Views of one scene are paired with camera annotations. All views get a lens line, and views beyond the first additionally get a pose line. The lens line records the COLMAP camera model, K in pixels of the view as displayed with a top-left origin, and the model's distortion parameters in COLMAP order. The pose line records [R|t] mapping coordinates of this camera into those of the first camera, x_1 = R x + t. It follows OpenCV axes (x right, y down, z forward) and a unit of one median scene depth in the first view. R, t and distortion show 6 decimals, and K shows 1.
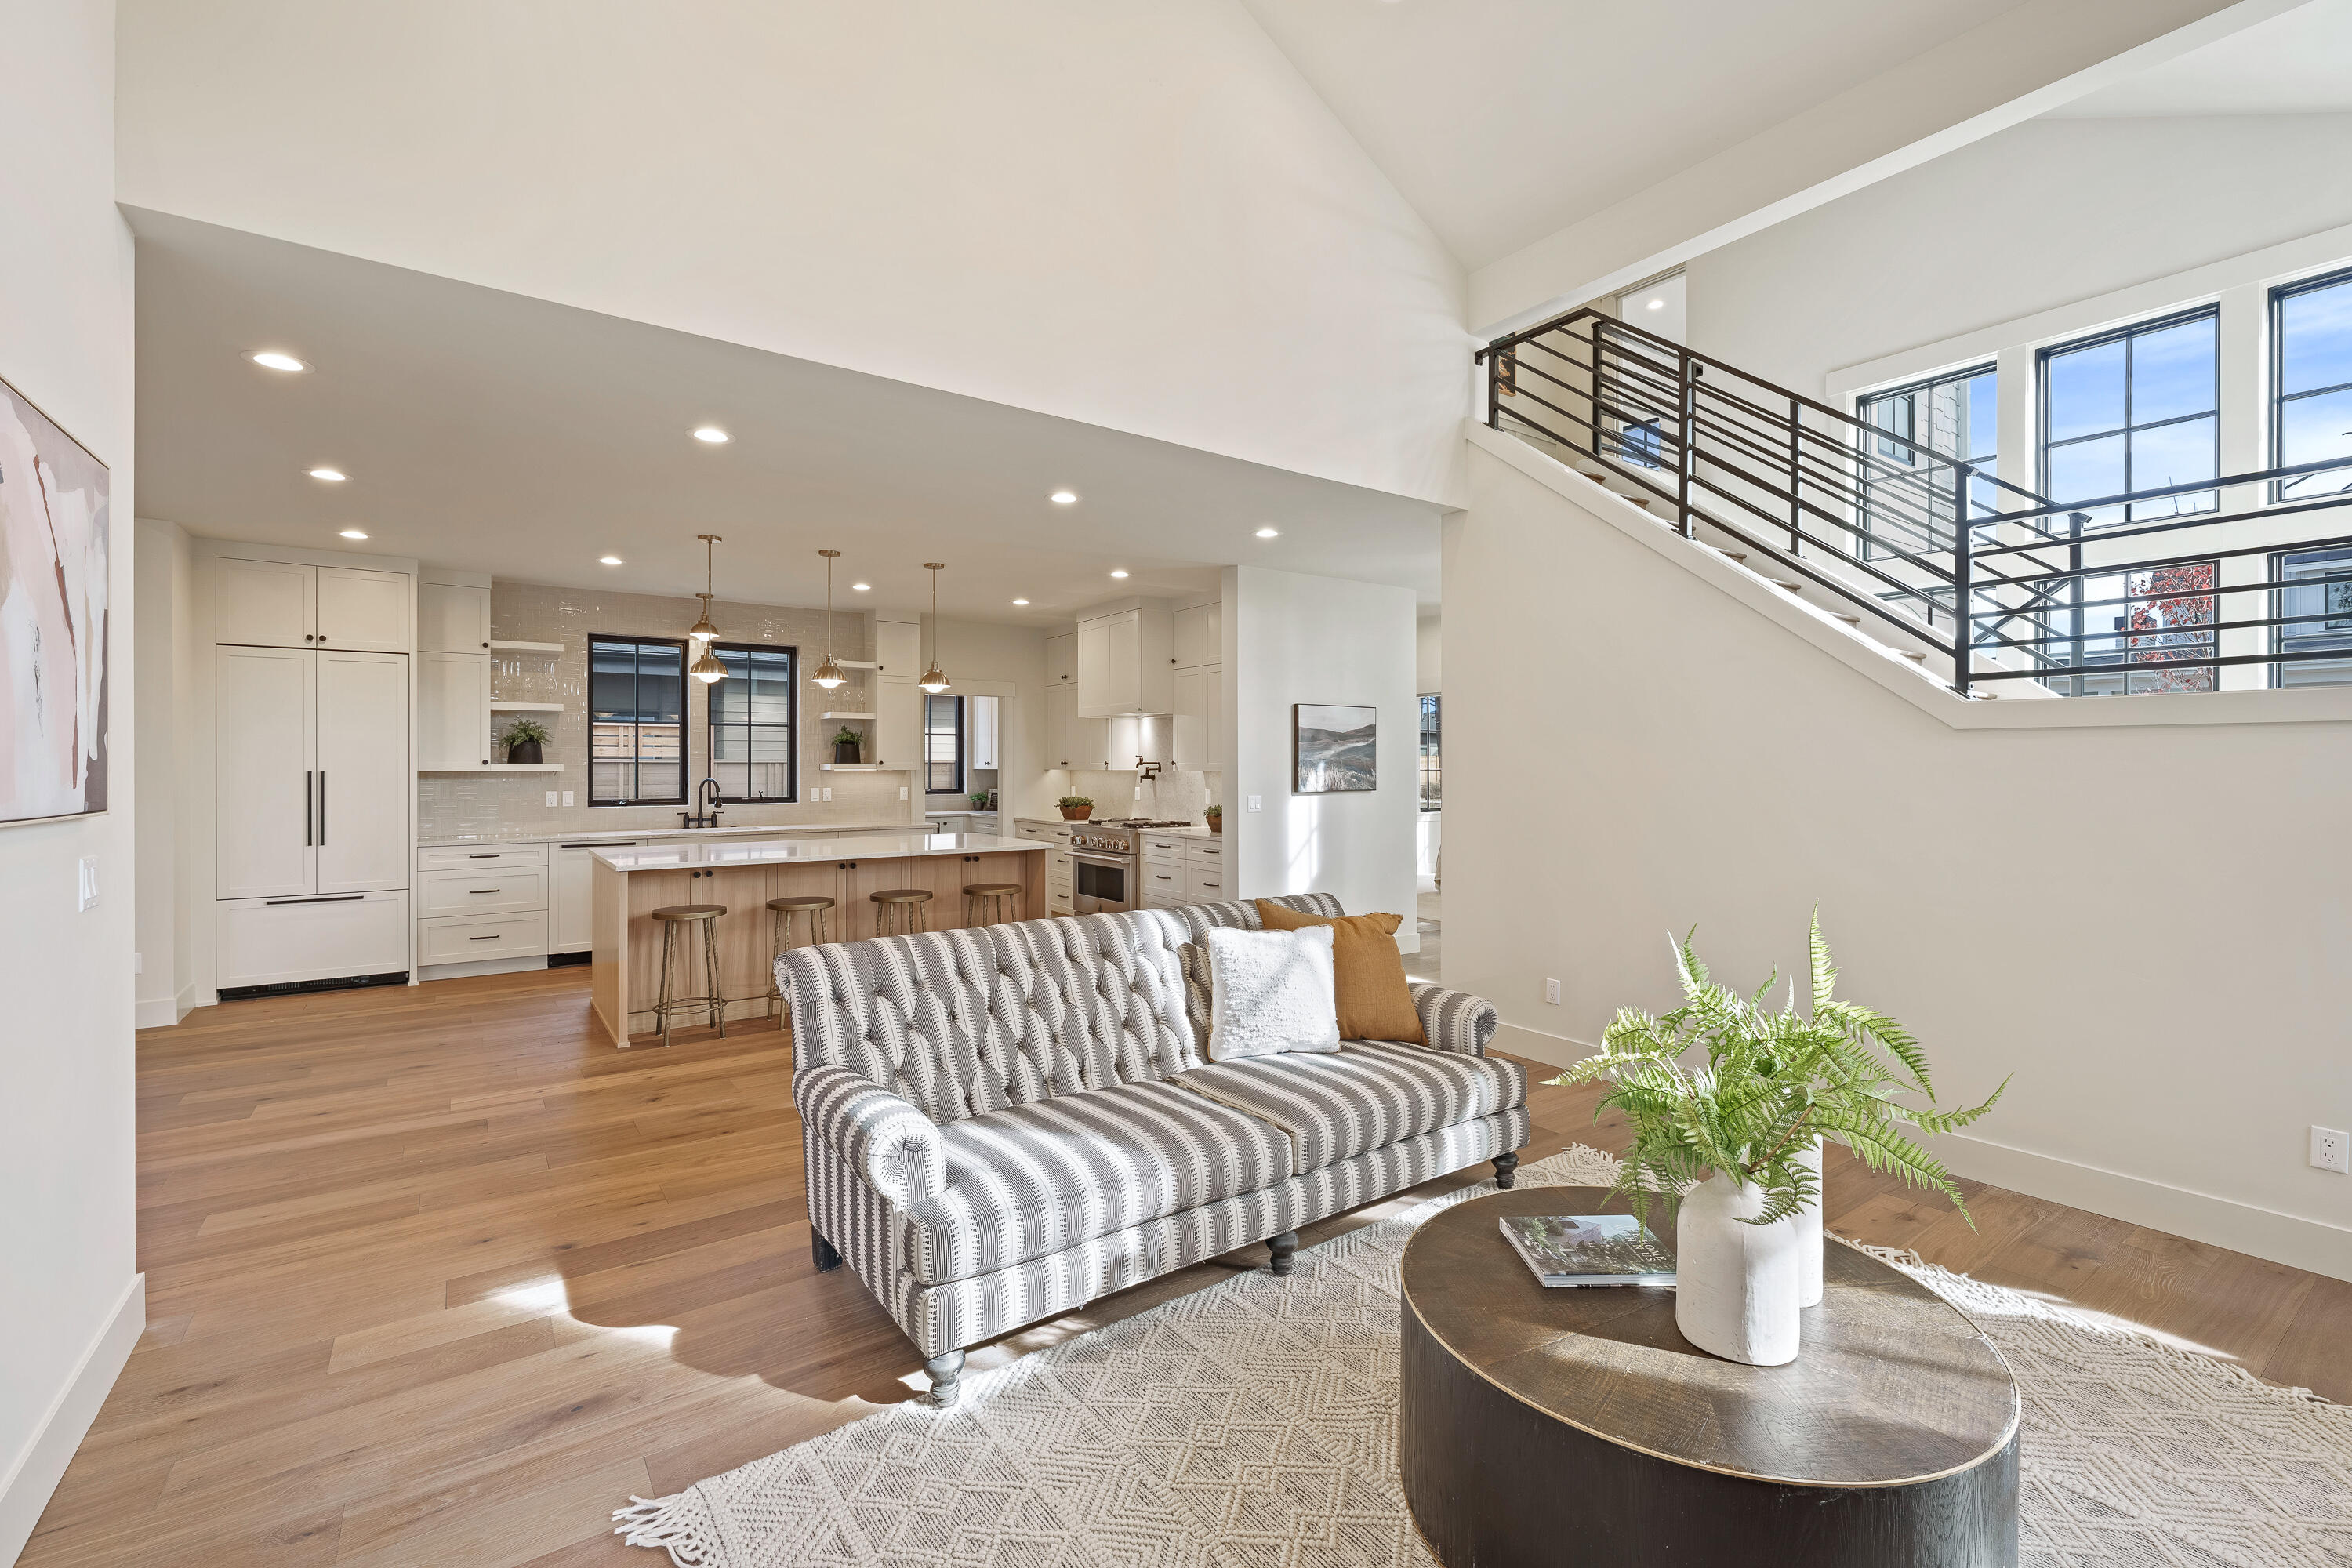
lens RADIAL K [[1014.0, 0, 1176.0], [0, 1014.0, 784.0], [0, 0, 1]] dist [0.000549, 0.000154]
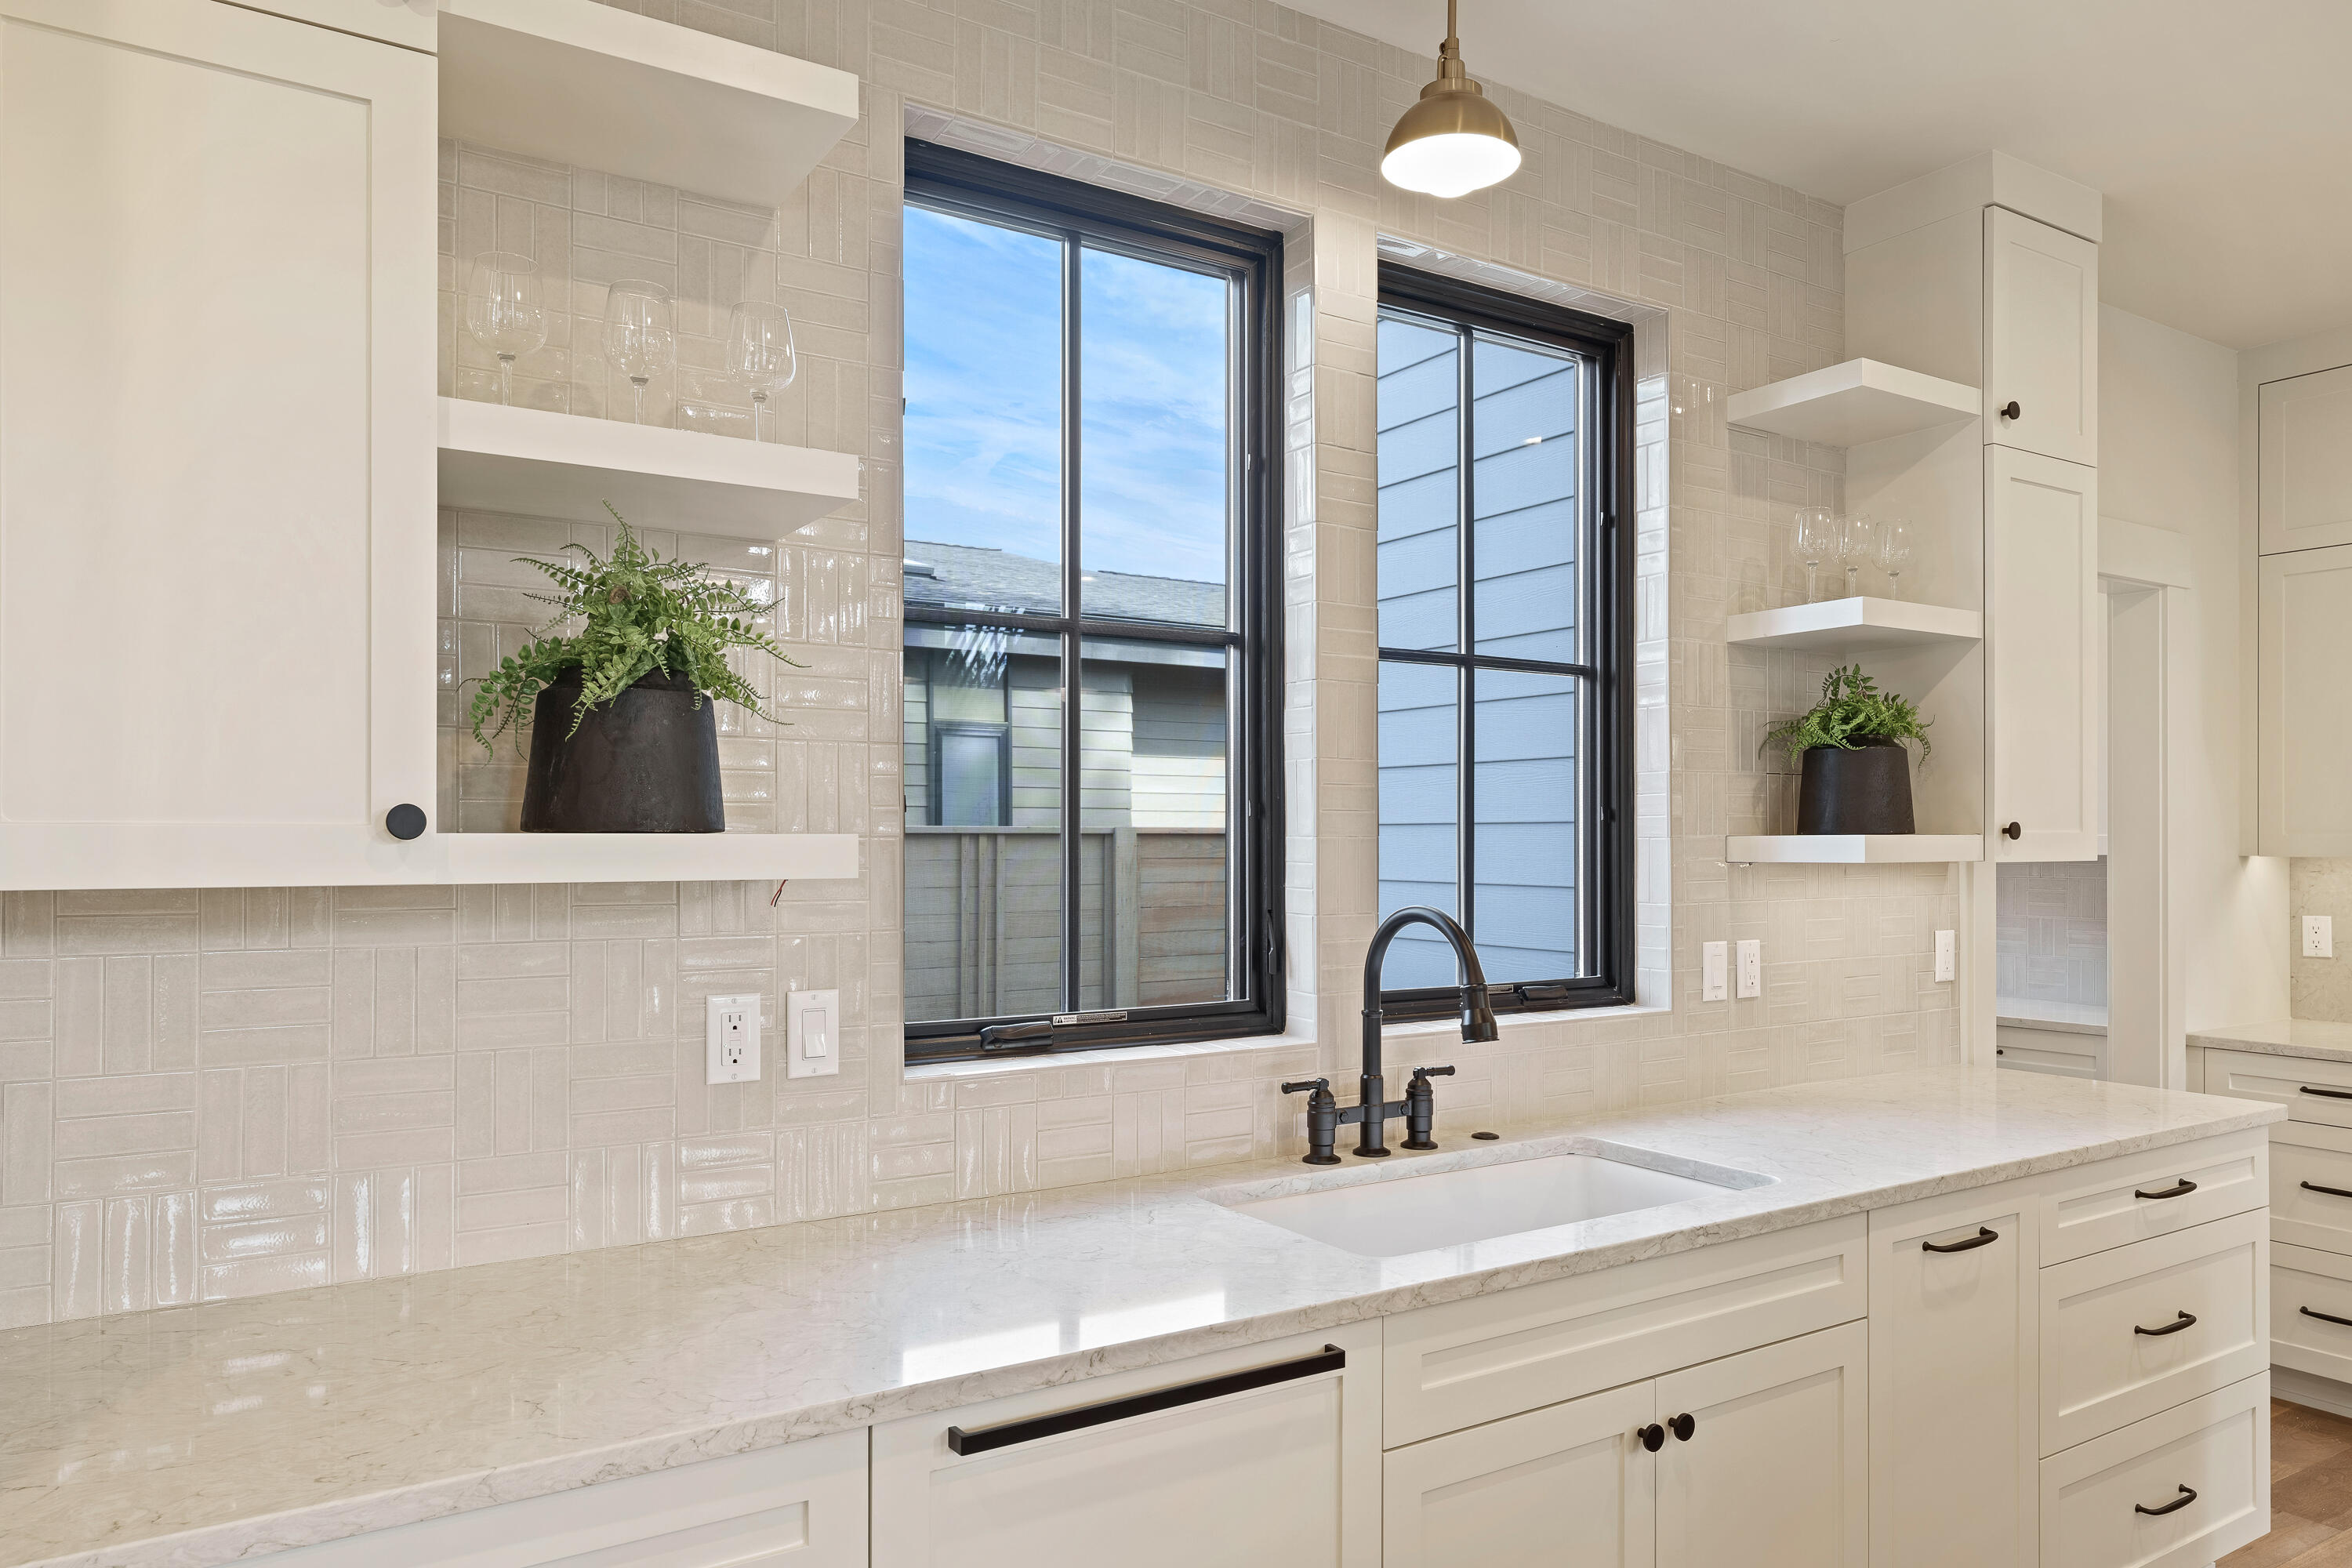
lens RADIAL K [[1551.7, 0, 1177.7], [0, 1551.7, 848.0], [0, 0, 1]] dist [0.000216, -0.000082]
pose [[0.998955, 0.000080, -0.045711, -0.979941], [-0.000684, 0.999913, -0.013201, -0.026069], [0.045706, 0.013219, 0.998867, 1.371086]]
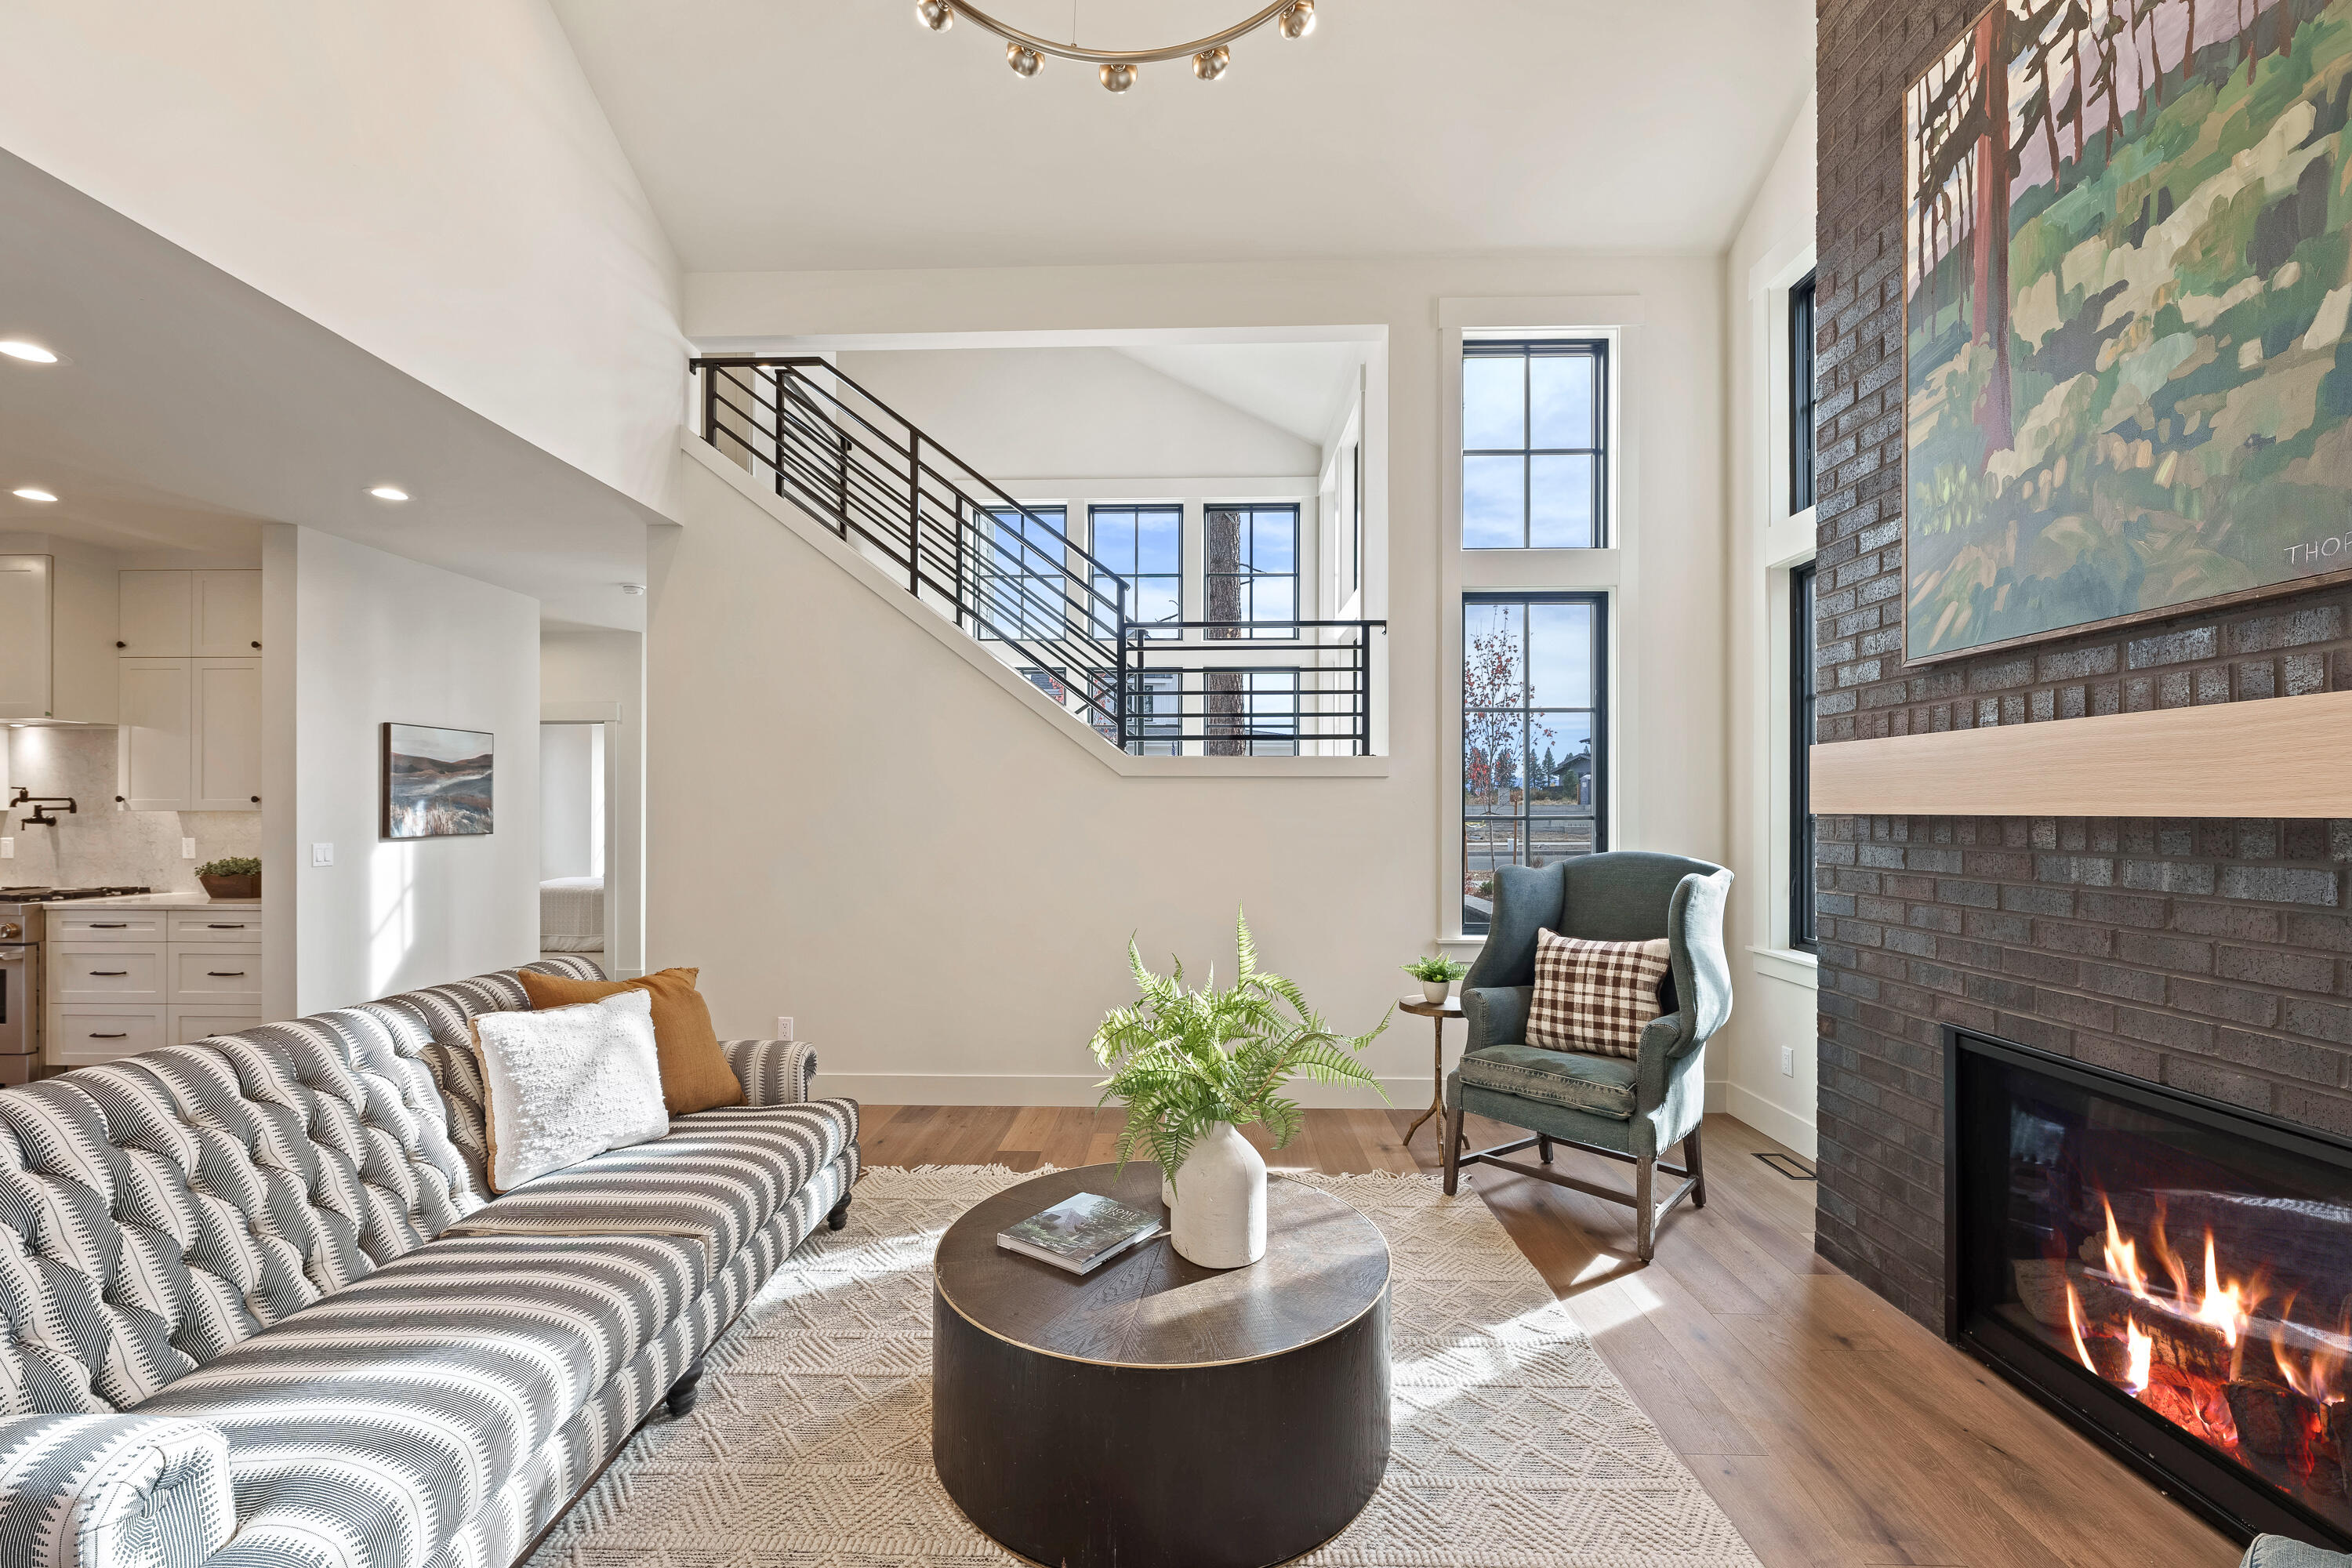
lens RADIAL K [[975.5, 0, 1173.9], [0, 975.5, 819.9], [0, 0, 1]] dist [-0.001621, -0.000581]
pose [[0.600303, -0.007316, 0.799739, -0.192102], [0.012880, 0.999917, -0.000520, 0.004512], [-0.799669, 0.010613, 0.600347, 0.134991]]
